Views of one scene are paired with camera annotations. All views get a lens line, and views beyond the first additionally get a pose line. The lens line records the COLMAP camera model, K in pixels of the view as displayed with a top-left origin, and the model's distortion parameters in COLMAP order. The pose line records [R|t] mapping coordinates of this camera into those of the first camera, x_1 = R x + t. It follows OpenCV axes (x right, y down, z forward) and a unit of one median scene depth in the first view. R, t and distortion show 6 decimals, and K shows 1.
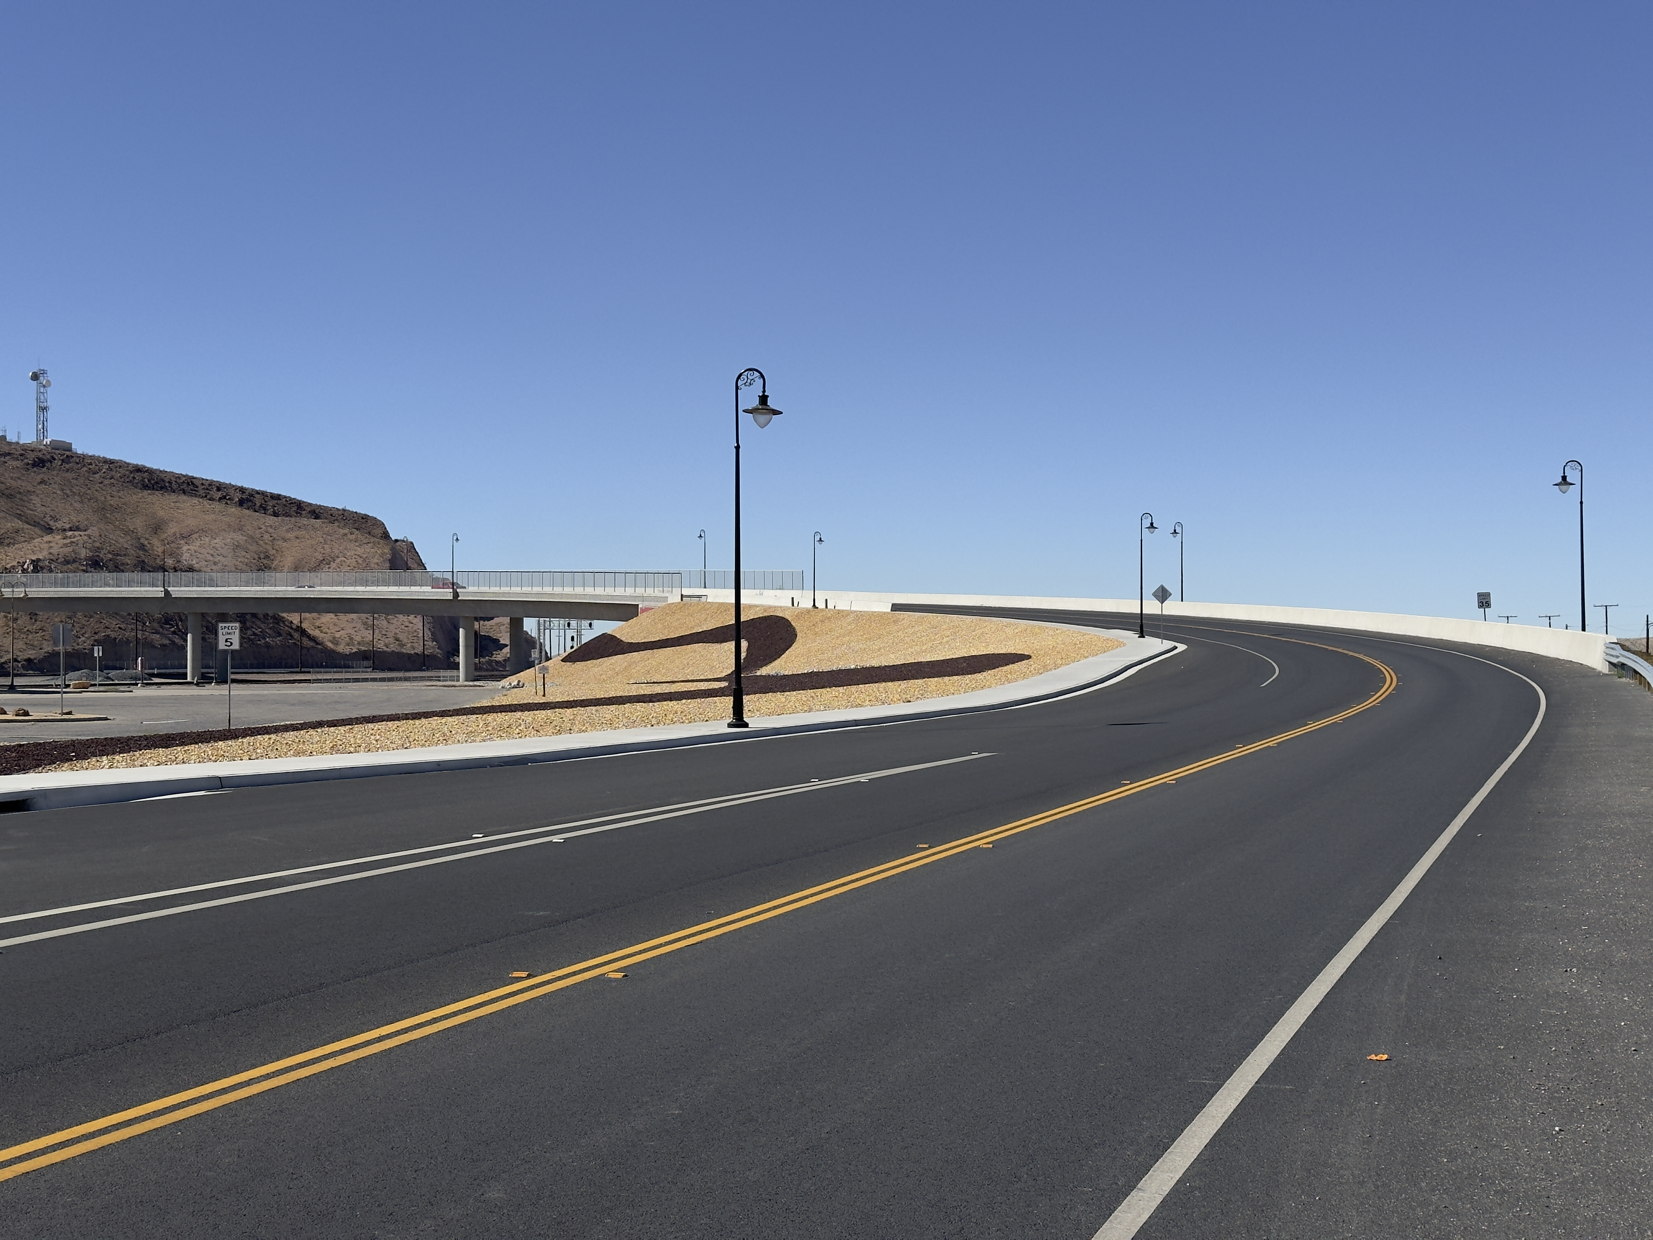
lens RADIAL K [[2439.9, 0, 826.5], [0, 2439.9, 620.0], [0, 0, 1]] dist [0.245481, -0.538539]
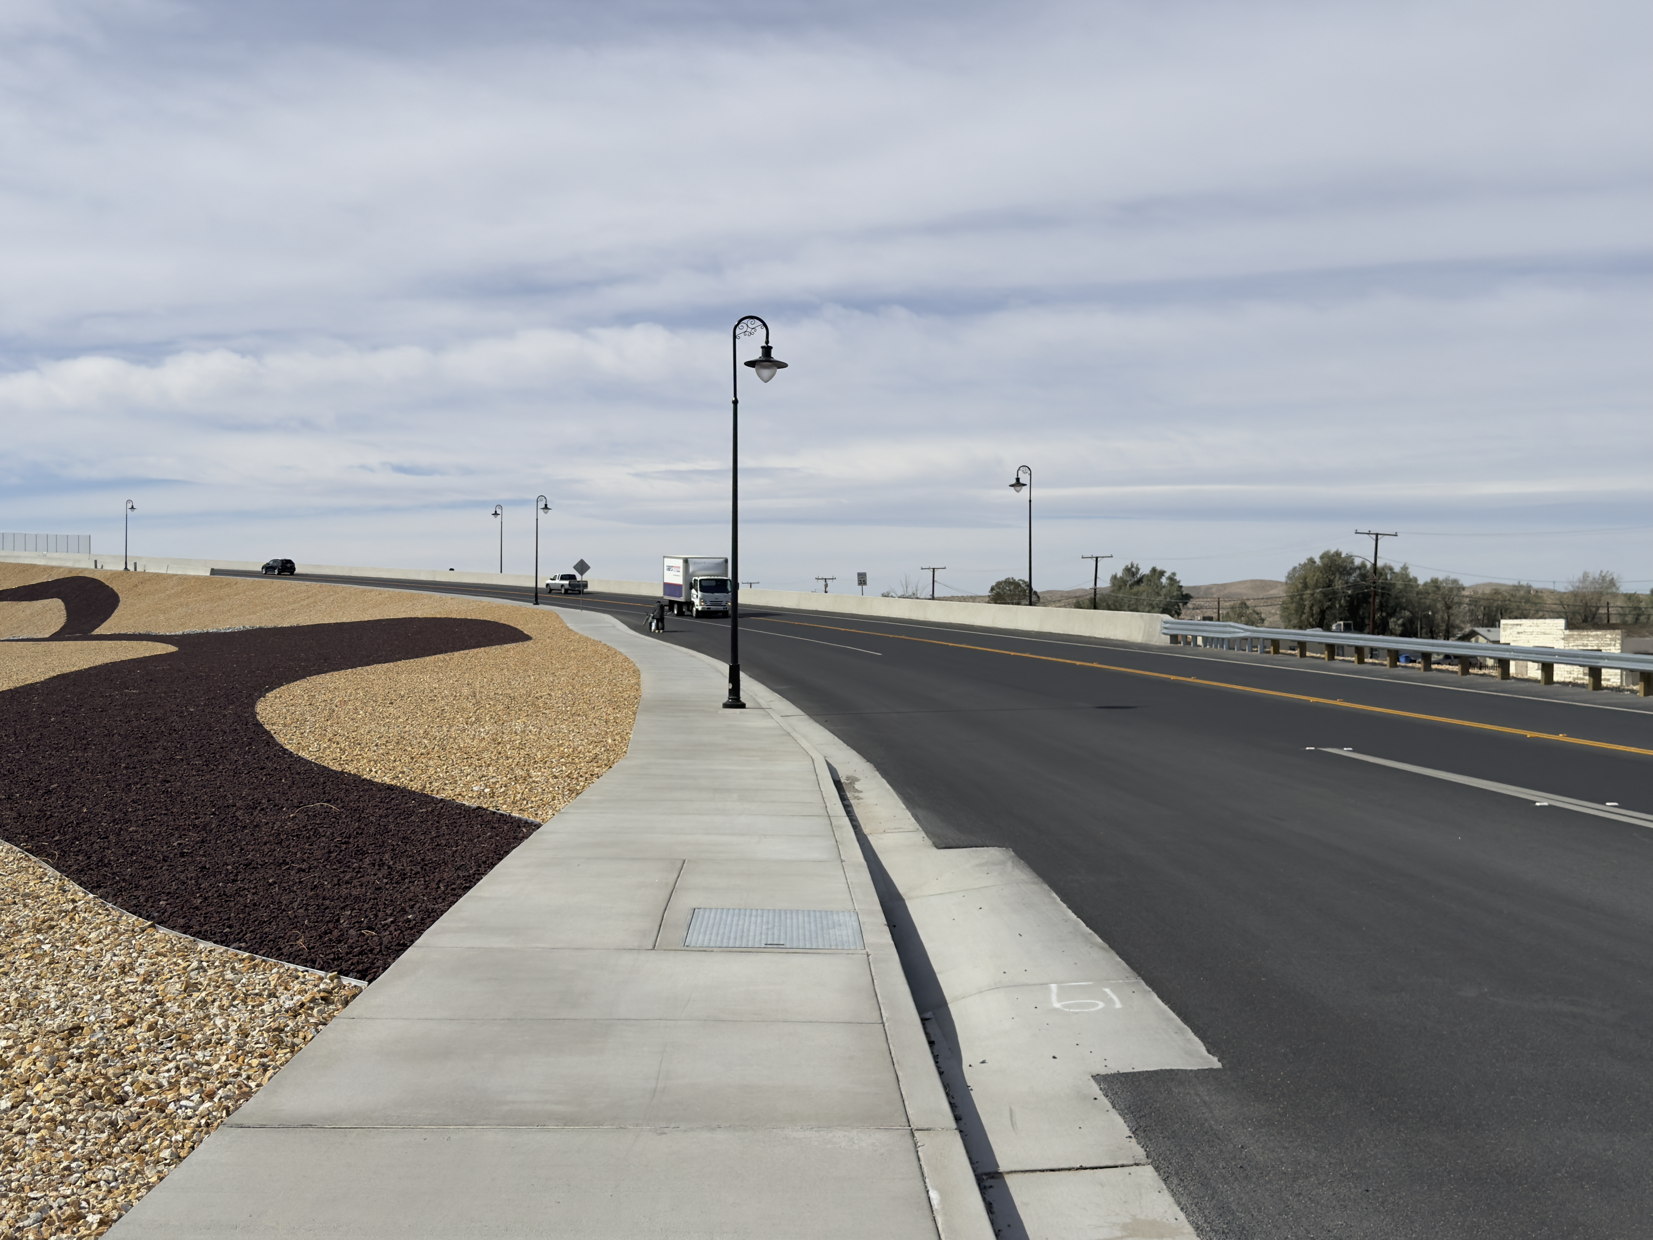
lens RADIAL K [[1953.3, 0, 778.8], [0, 1953.3, 623.9], [0, 0, 1]] dist [0.215988, -0.504136]
pose [[0.909972, 0.007150, 0.414609, -0.078310], [-0.015076, 0.999761, 0.015848, 0.000138], [-0.414396, -0.020671, 0.909862, 0.077932]]
